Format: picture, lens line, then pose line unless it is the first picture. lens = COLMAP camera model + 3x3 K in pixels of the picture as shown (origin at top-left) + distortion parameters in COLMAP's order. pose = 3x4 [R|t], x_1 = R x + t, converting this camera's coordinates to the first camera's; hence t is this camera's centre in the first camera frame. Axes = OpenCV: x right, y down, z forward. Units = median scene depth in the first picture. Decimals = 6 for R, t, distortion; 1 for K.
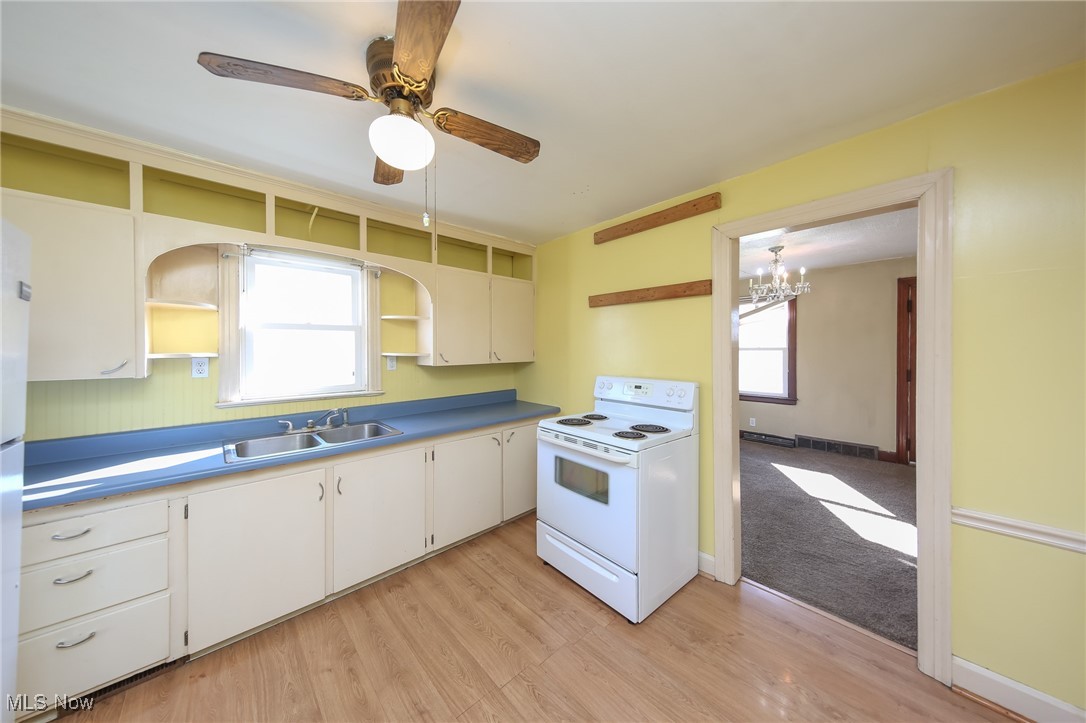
lens RADIAL K [[344.0, 0, 528.3], [0, 344.0, 348.1], [0, 0, 1]] dist [0.000462, -0.000020]
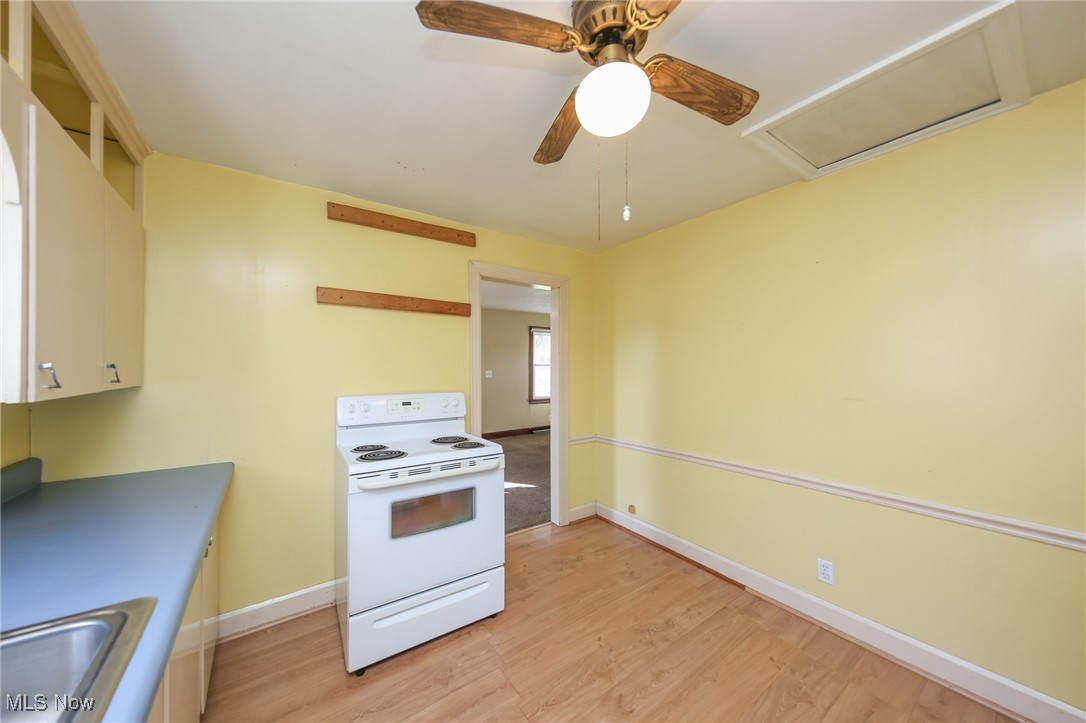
lens RADIAL K [[378.3, 0, 538.4], [0, 378.3, 365.4], [0, 0, 1]] dist [0.002455, 0.000144]
pose [[0.109497, 0.012180, 0.993913, -0.729223], [0.002998, 0.999916, -0.012584, 0.029500], [-0.993983, 0.004357, 0.109451, 0.618730]]
